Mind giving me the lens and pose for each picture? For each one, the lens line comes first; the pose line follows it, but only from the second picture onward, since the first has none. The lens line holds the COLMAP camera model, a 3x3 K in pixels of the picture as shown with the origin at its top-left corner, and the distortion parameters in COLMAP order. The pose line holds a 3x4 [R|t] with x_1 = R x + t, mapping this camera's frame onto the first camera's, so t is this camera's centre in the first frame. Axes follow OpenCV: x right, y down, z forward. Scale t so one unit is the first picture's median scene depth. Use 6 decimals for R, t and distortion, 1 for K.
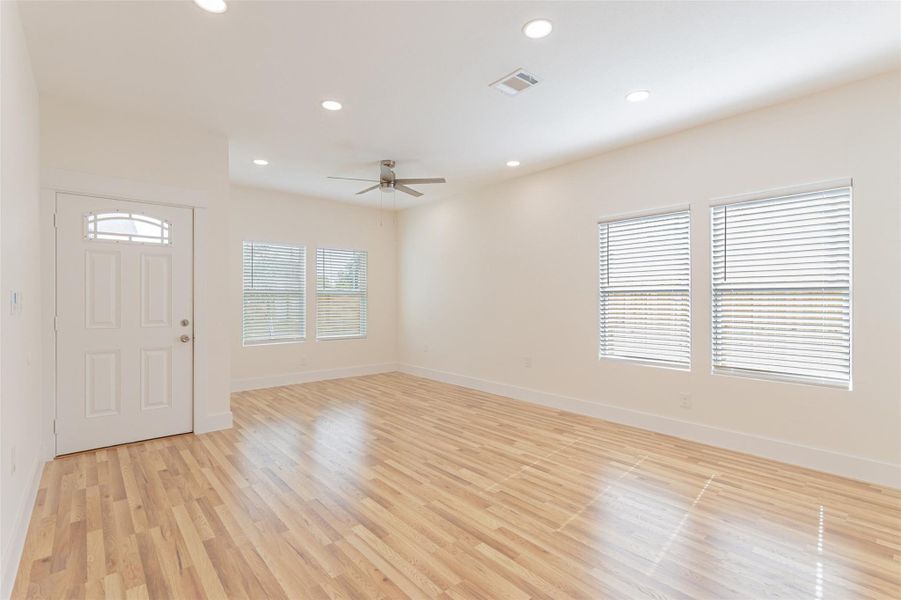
lens RADIAL K [[428.4, 0, 448.9], [0, 428.4, 294.3], [0, 0, 1]] dist [-0.000497, -0.000468]
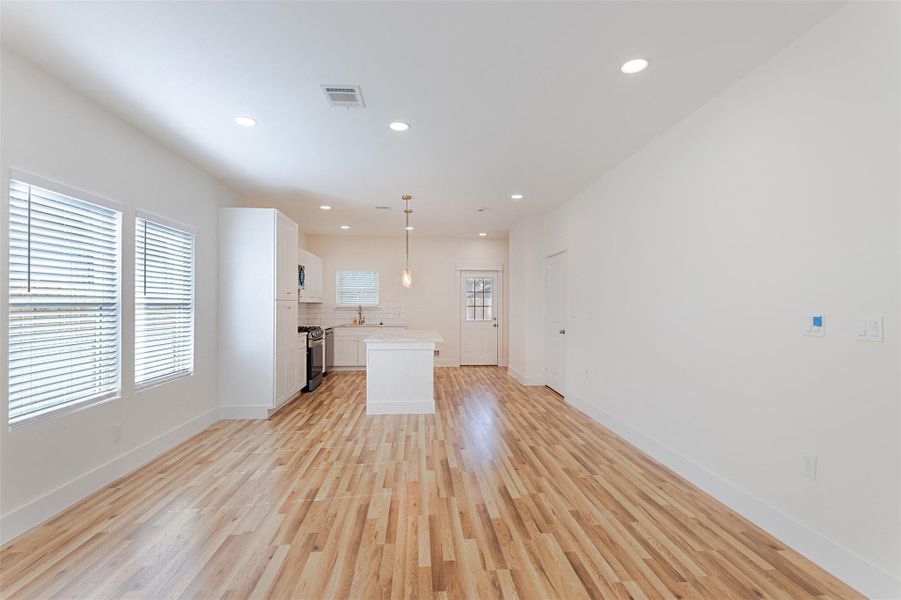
lens RADIAL K [[428.4, 0, 444.2], [0, 428.4, 314.2], [0, 0, 1]] dist [-0.000497, -0.000468]
pose [[-0.805708, -0.016714, 0.592076, -0.510689], [-0.010284, 0.999846, 0.014231, -0.009389], [-0.592223, 0.005377, -0.805756, 1.396184]]
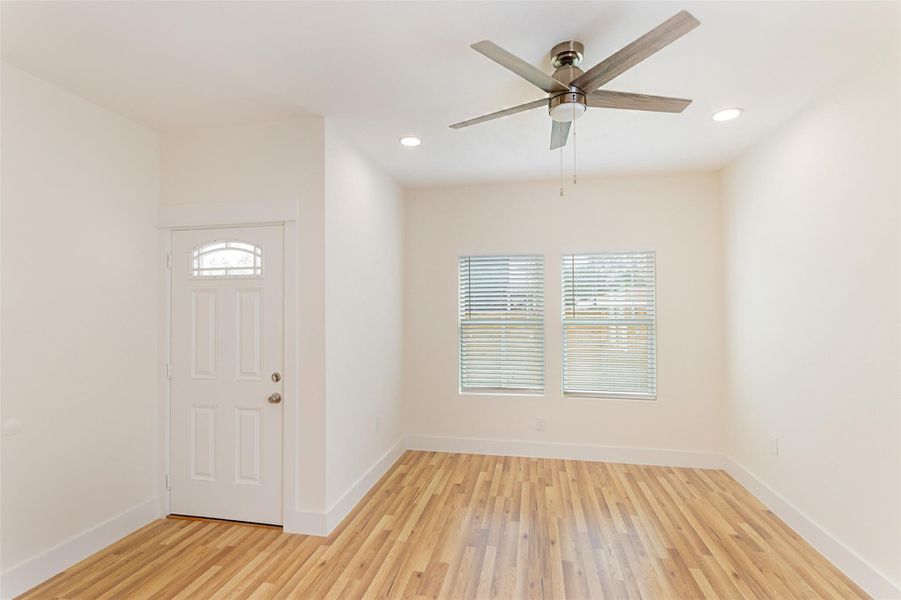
lens RADIAL K [[428.4, 0, 444.1], [0, 428.4, 301.7], [0, 0, 1]] dist [-0.000497, -0.000468]
pose [[0.616477, -0.020580, -0.787104, 0.177804], [0.016331, 0.999778, -0.013350, -0.056610], [0.787203, -0.004624, 0.616676, 0.844598]]
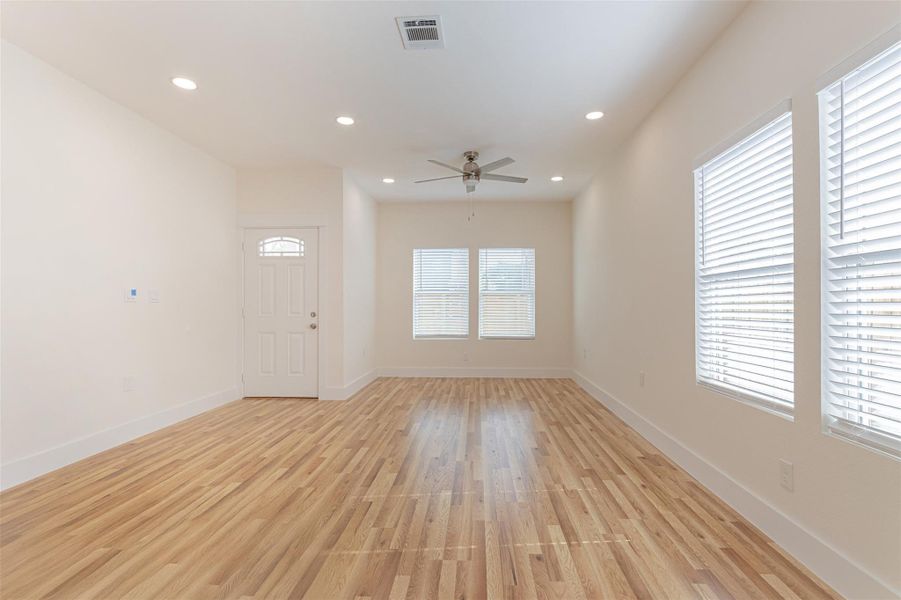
lens RADIAL K [[428.4, 0, 448.5], [0, 428.4, 301.0], [0, 0, 1]] dist [-0.000497, -0.000468]
pose [[0.723335, -0.007930, -0.690452, 0.662789], [0.008810, 0.999959, -0.002255, 0.034227], [0.690441, -0.004451, 0.723375, 0.361353]]
